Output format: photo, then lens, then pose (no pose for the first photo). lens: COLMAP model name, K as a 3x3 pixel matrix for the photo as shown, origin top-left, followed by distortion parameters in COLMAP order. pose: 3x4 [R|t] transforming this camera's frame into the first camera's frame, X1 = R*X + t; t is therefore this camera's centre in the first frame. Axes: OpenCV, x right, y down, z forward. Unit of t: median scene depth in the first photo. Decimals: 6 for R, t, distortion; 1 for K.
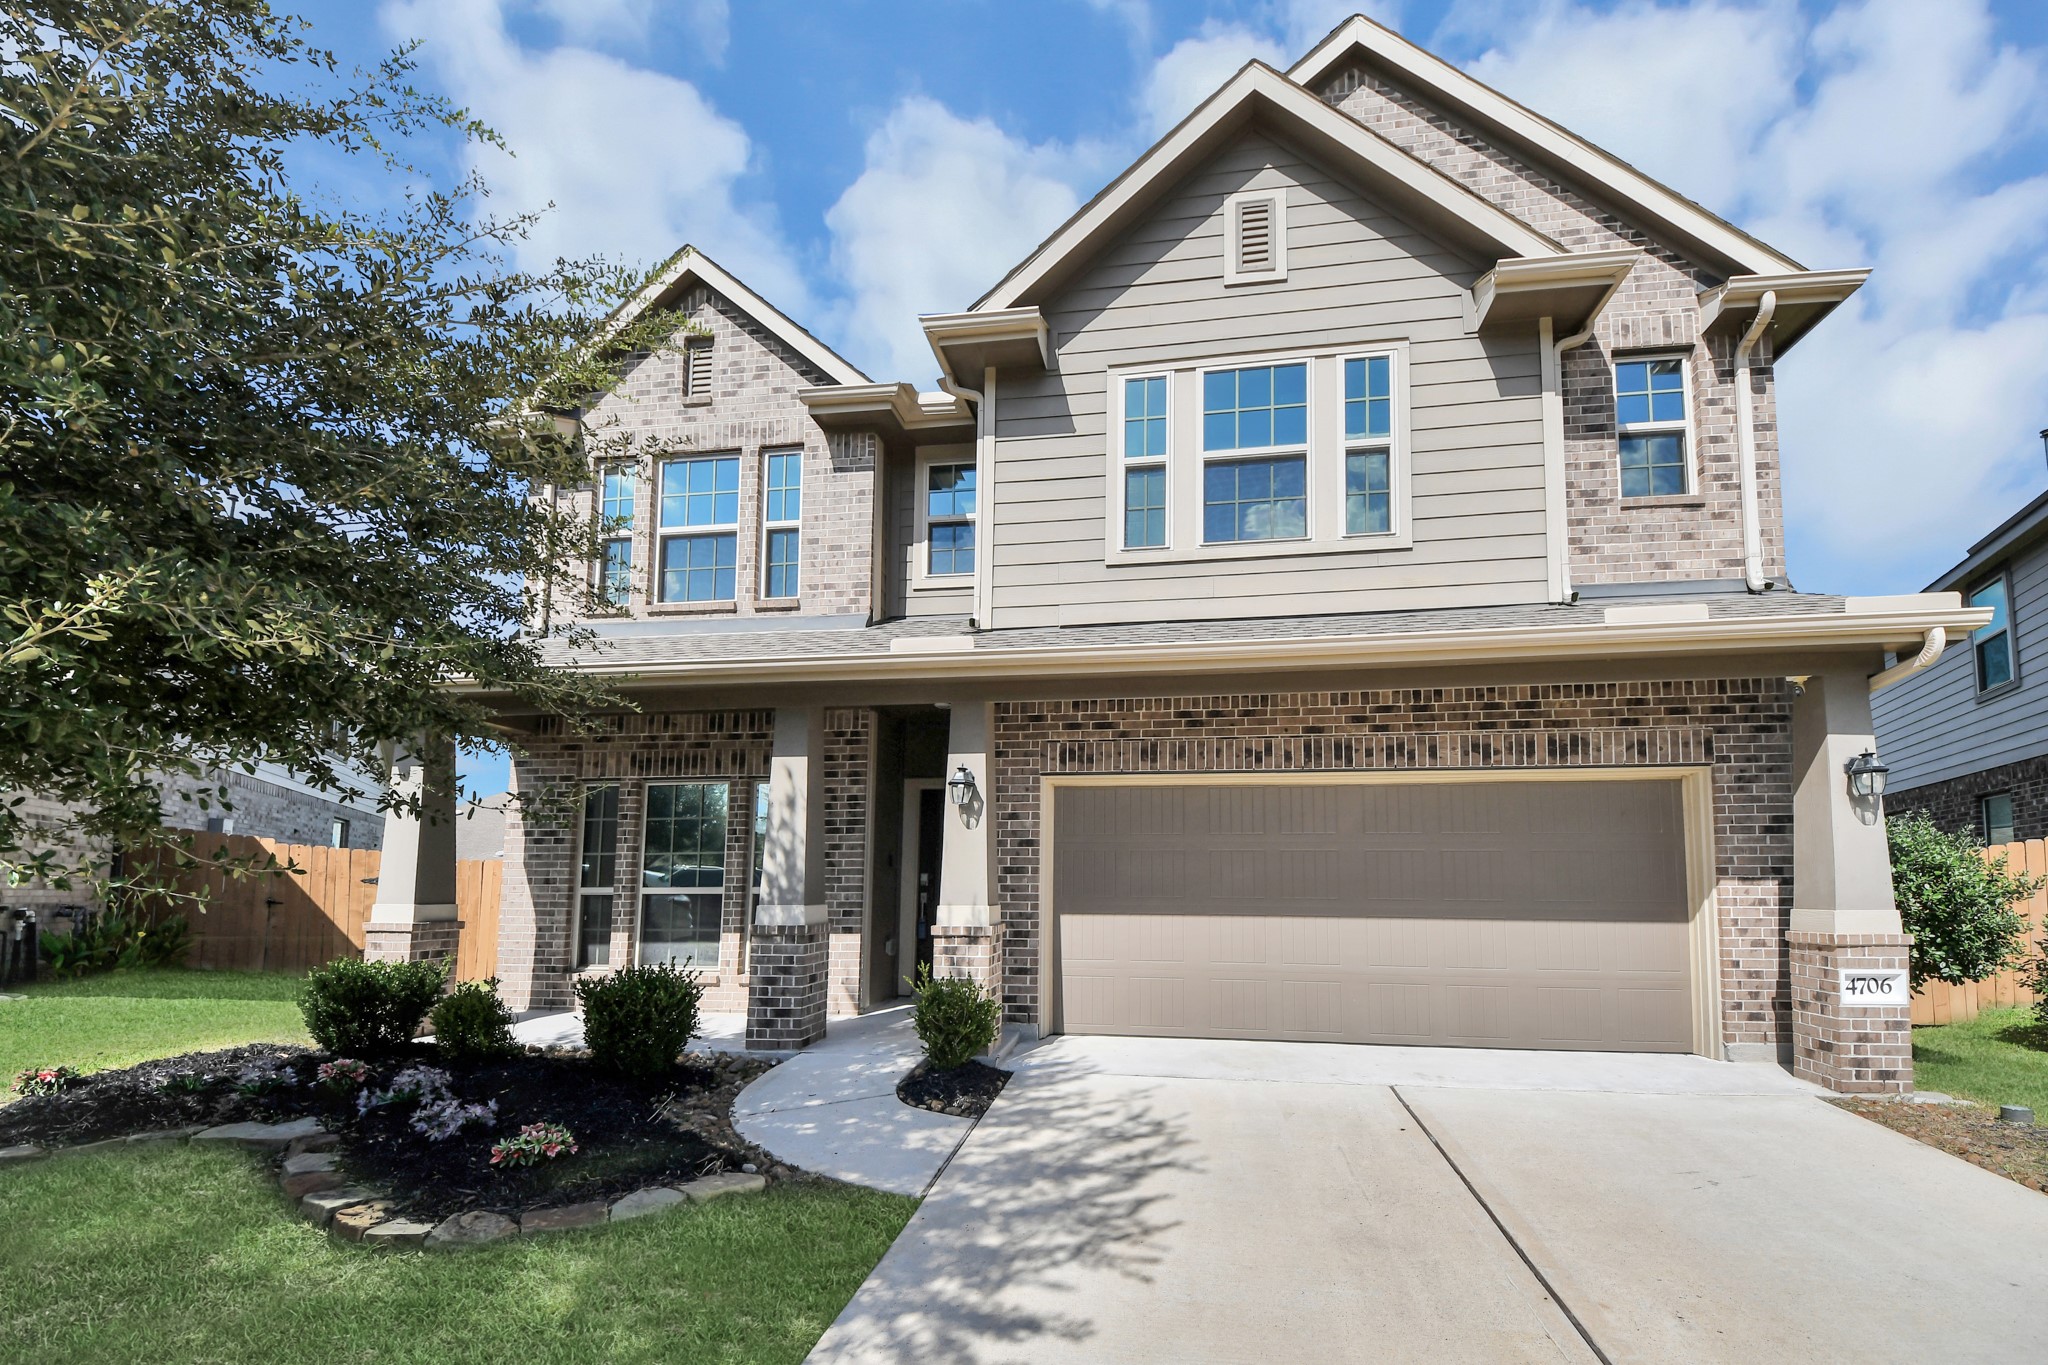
lens RADIAL K [[742.0, 0, 1117.0], [0, 742.0, 808.4], [0, 0, 1]] dist [0.019176, -0.011688]
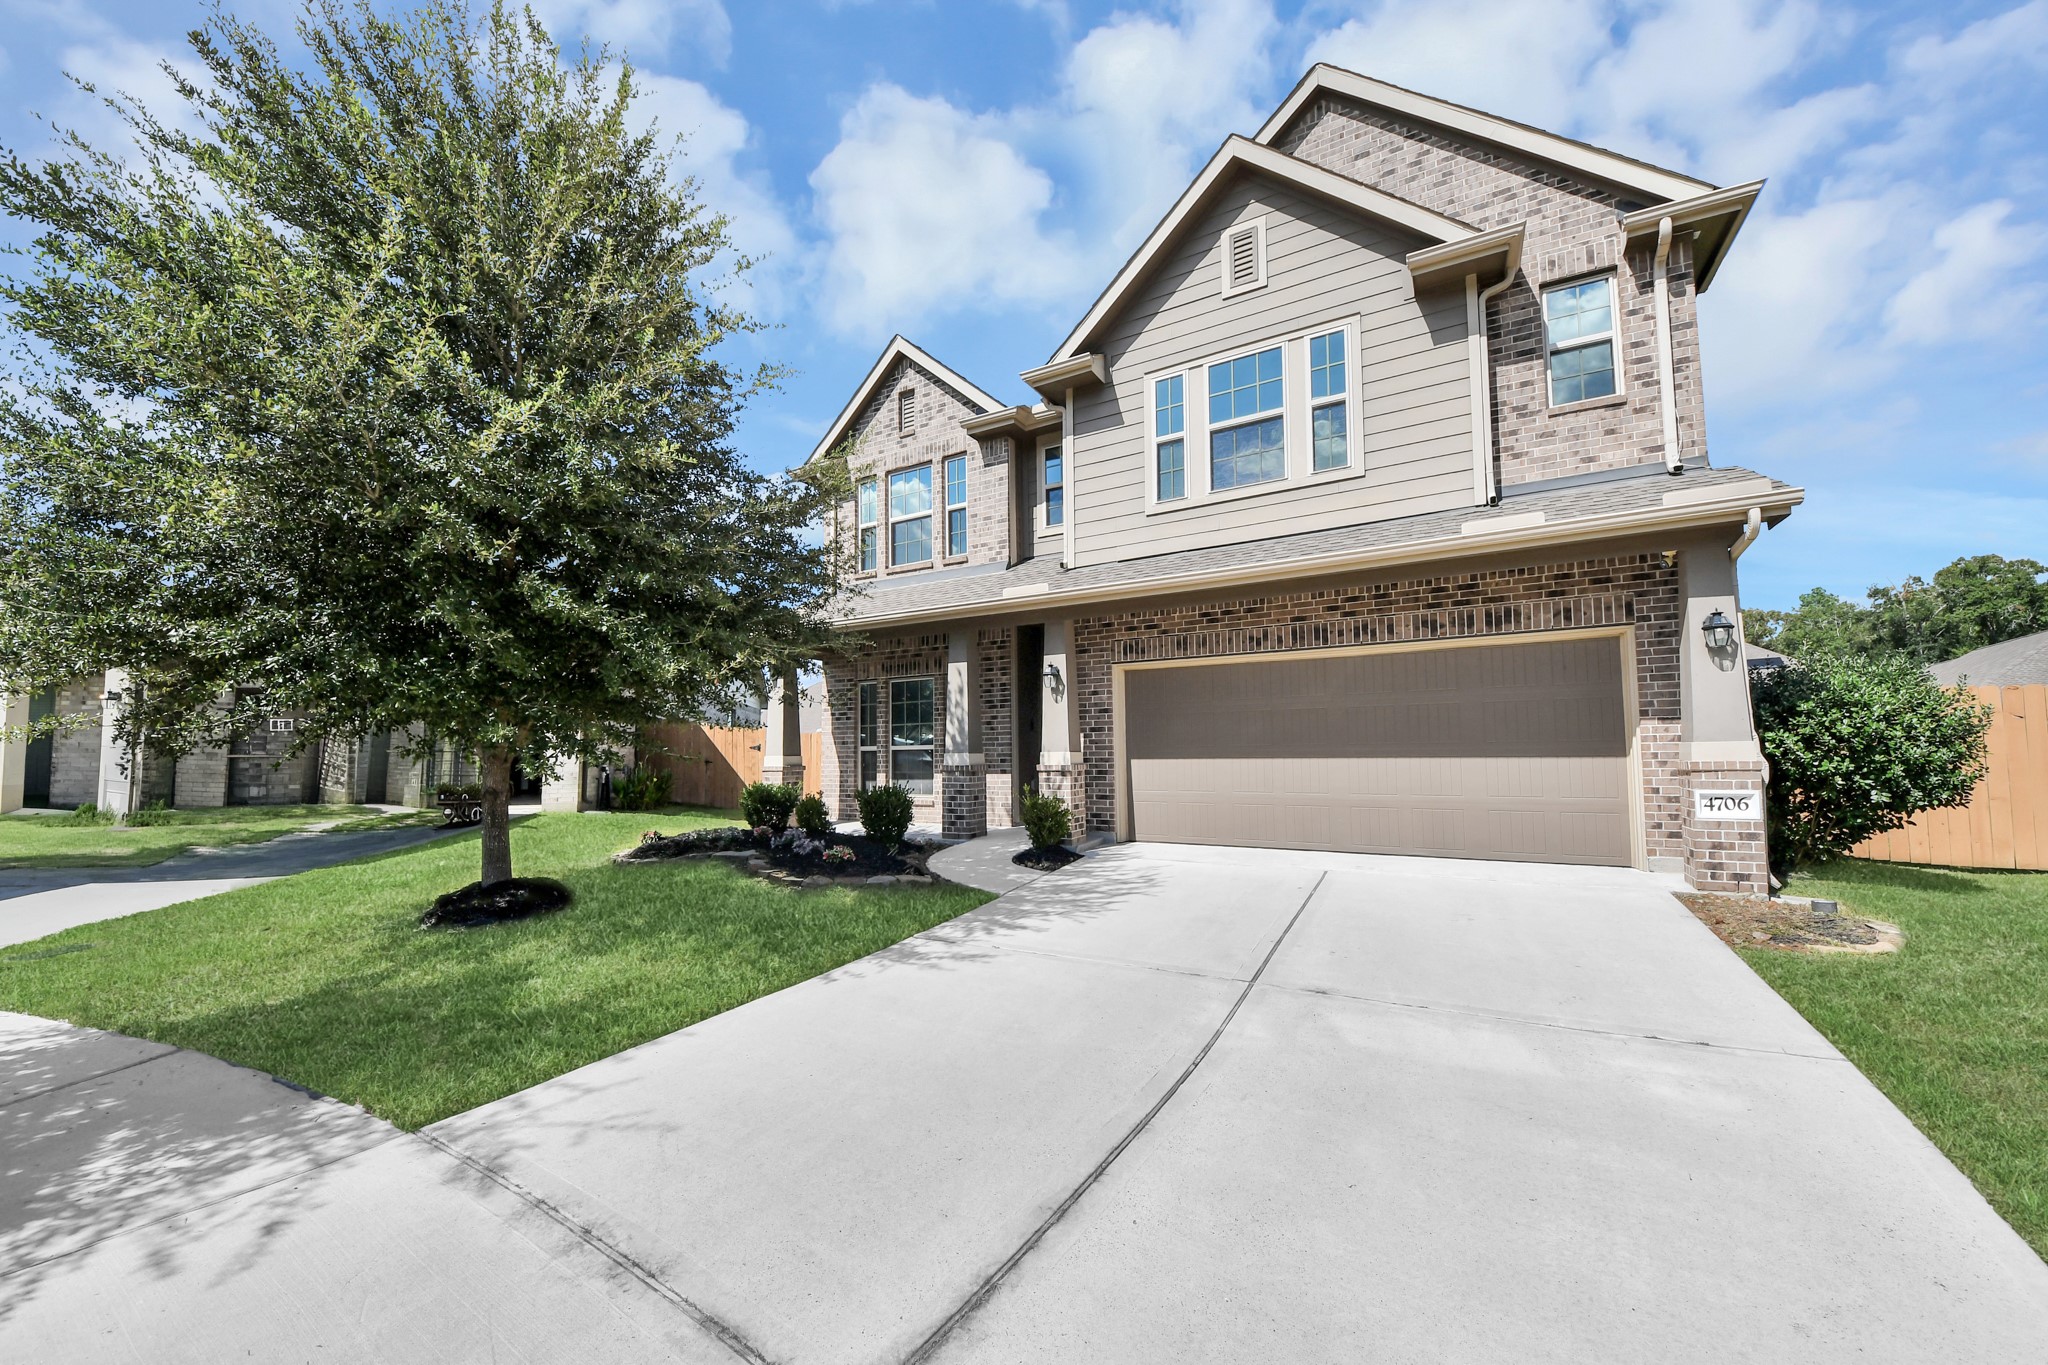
lens RADIAL K [[754.6, 0, 1029.5], [0, 754.6, 676.9], [0, 0, 1]] dist [0.000864, -0.008268]
pose [[0.913618, -0.052803, -0.403130, 0.365611], [0.052237, 0.998558, -0.012409, -0.009170], [0.403204, -0.009721, 0.915059, -0.445387]]
